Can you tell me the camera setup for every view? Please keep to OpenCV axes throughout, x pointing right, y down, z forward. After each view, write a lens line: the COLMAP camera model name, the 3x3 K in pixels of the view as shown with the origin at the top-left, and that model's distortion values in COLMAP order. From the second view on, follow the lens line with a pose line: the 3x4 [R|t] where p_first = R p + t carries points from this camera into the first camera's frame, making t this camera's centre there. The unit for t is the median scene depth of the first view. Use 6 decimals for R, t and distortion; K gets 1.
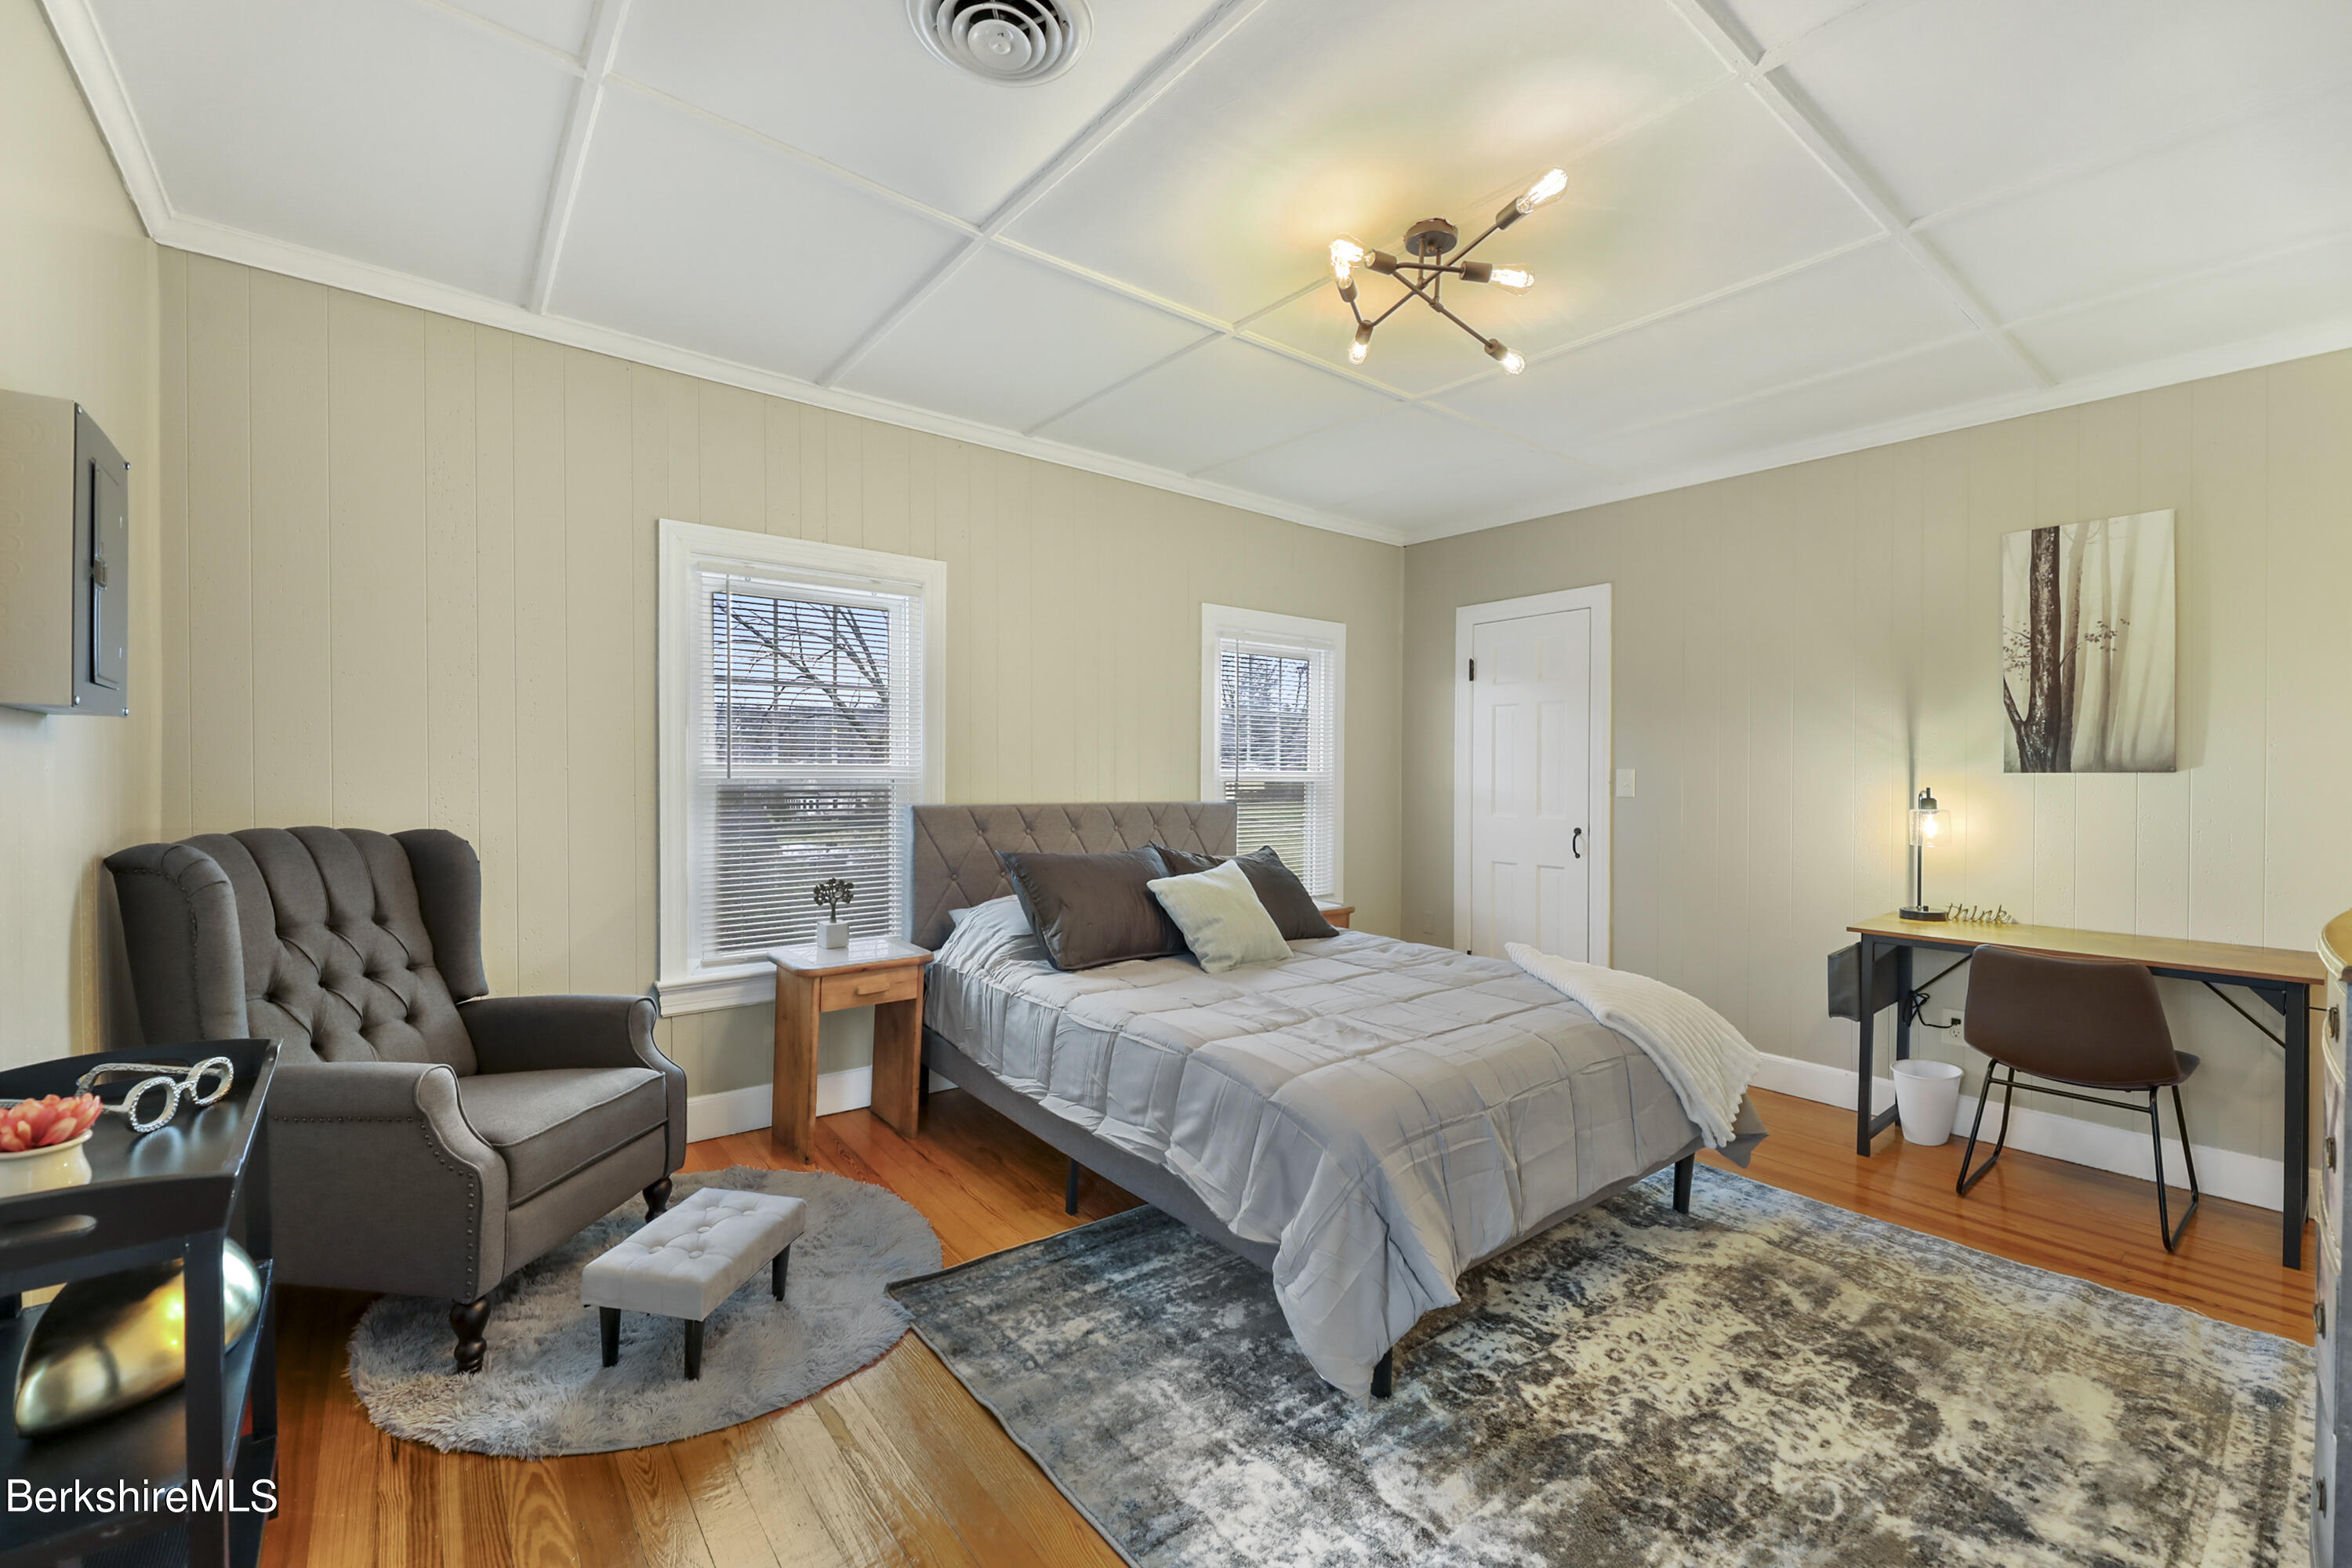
lens RADIAL K [[998.1, 0, 1160.8], [0, 998.1, 767.5], [0, 0, 1]] dist [-0.001693, -0.000539]
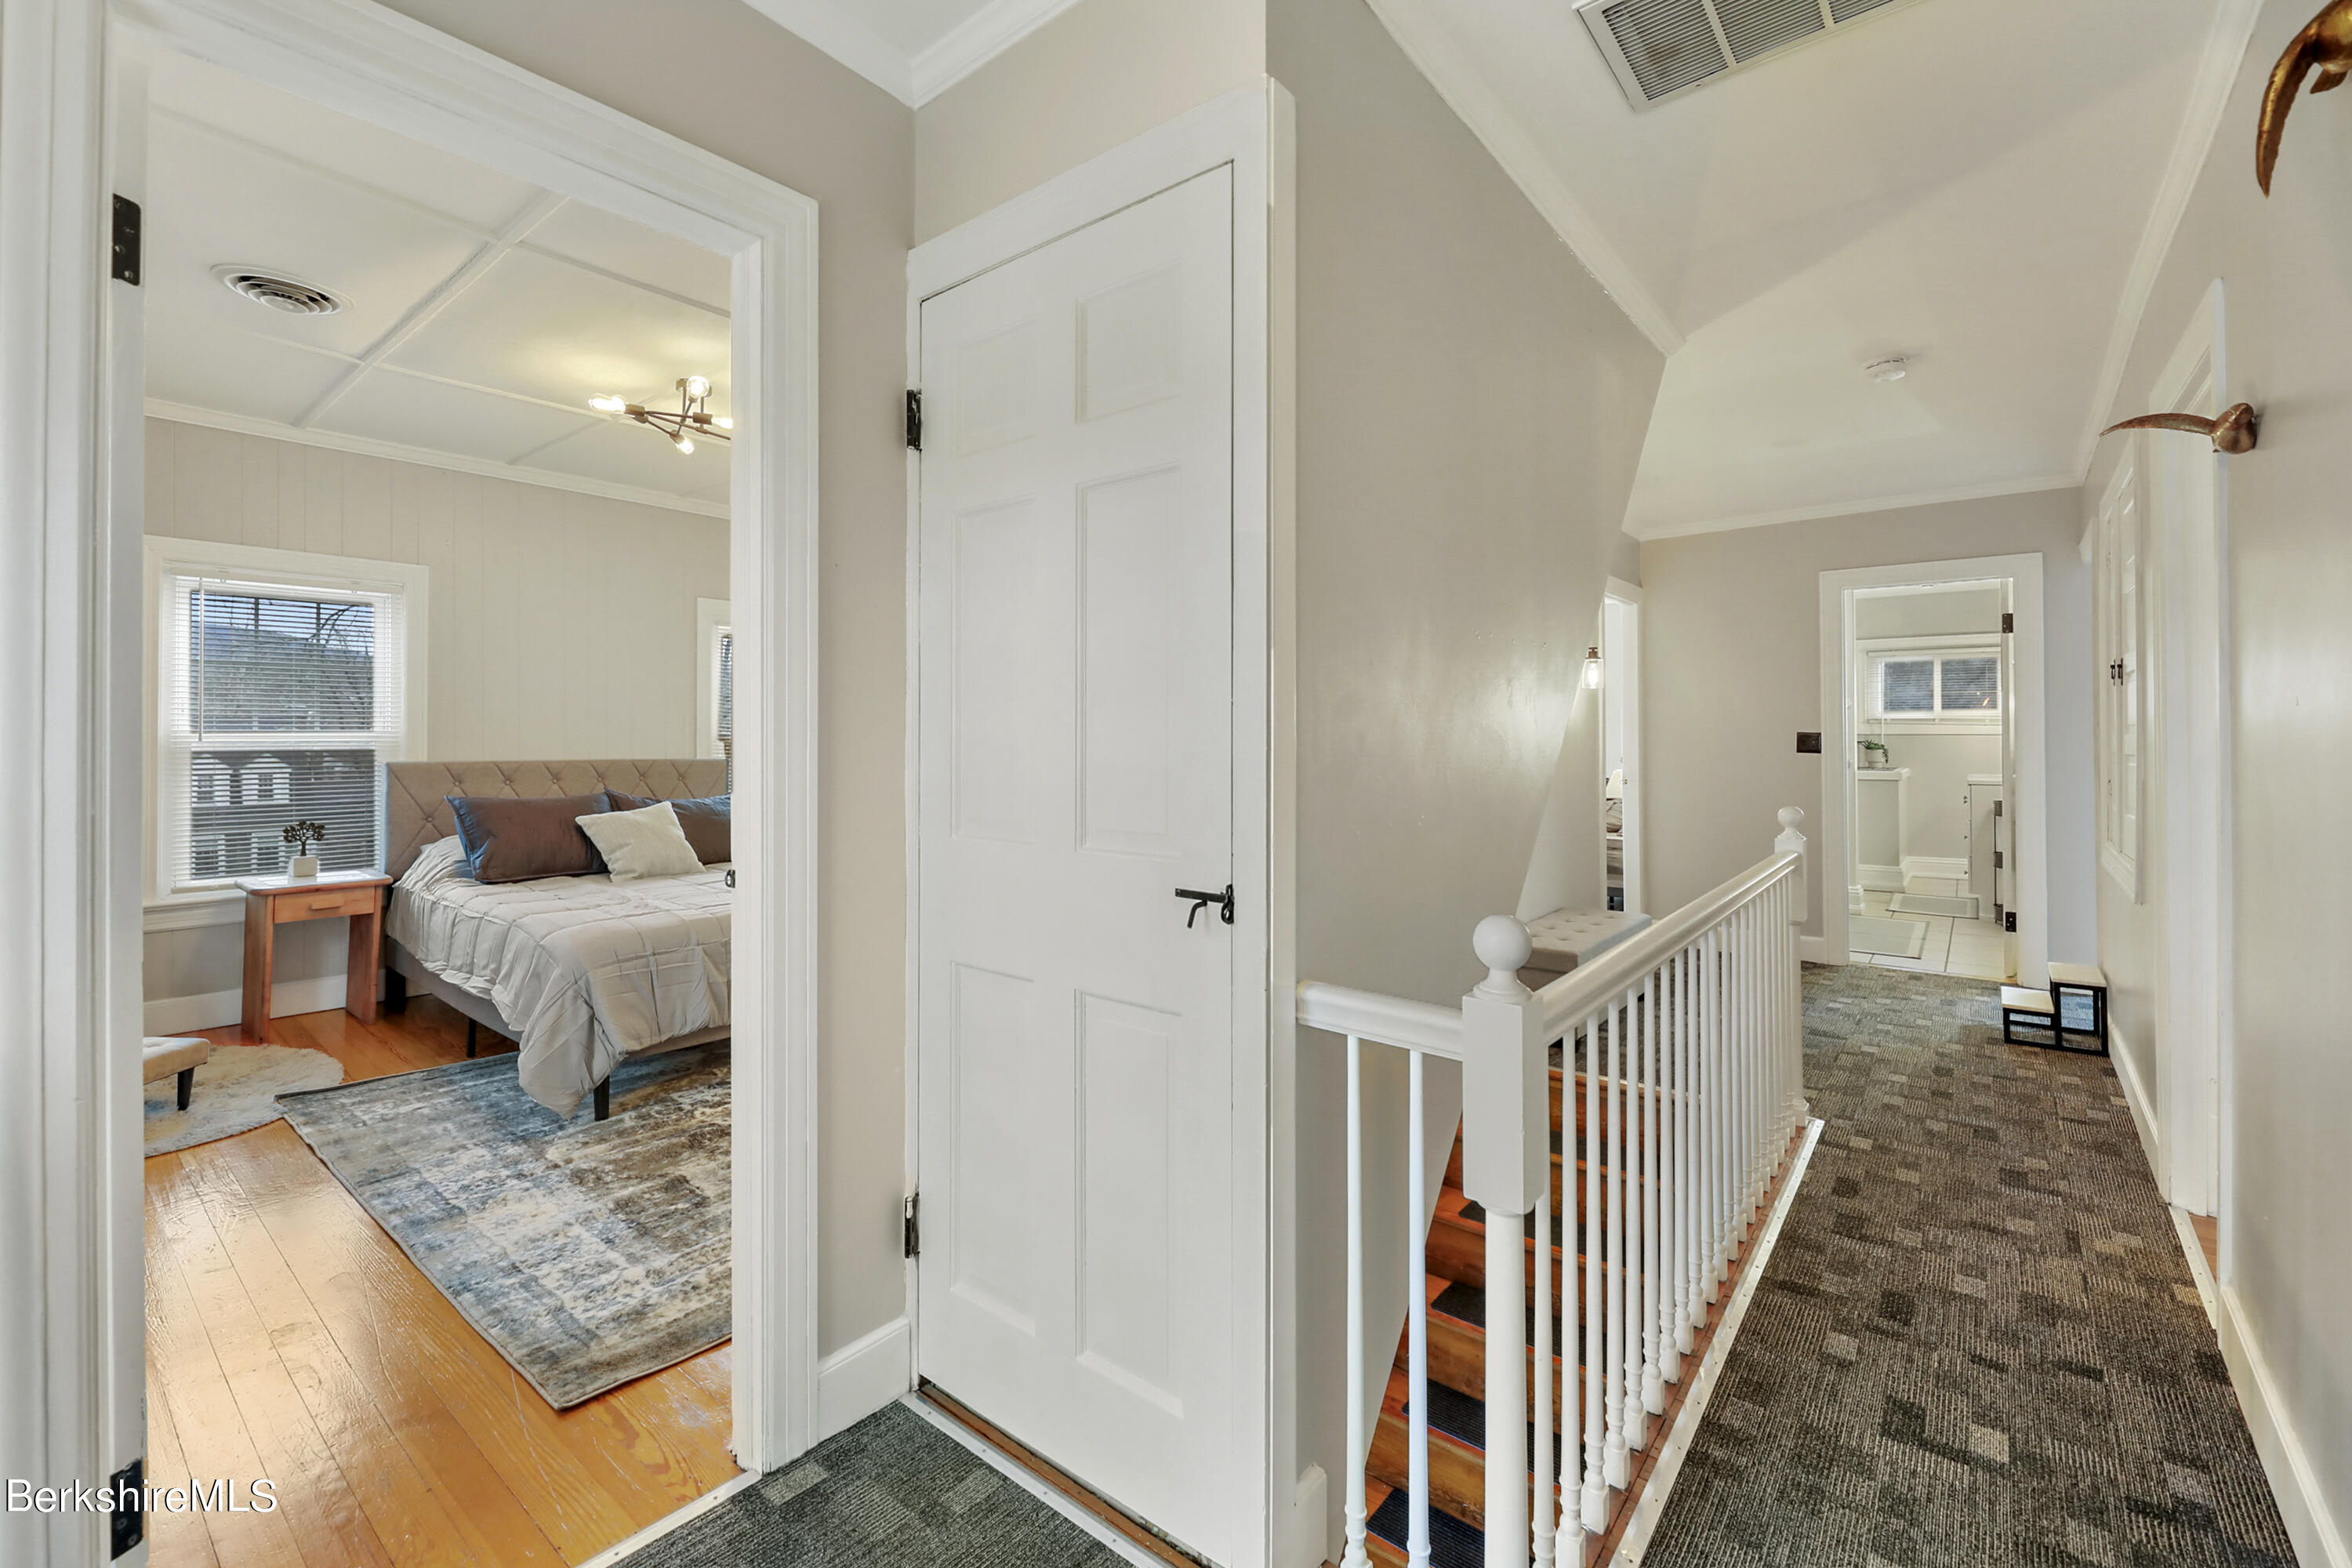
lens RADIAL K [[1027.7, 0, 1169.4], [0, 1027.7, 715.1], [0, 0, 1]] dist [-0.001225, -0.000459]
pose [[0.975470, -0.000987, 0.220129, 0.461331], [0.004030, 0.999902, -0.013374, -0.000249], [-0.220094, 0.013933, 0.975379, -0.510388]]
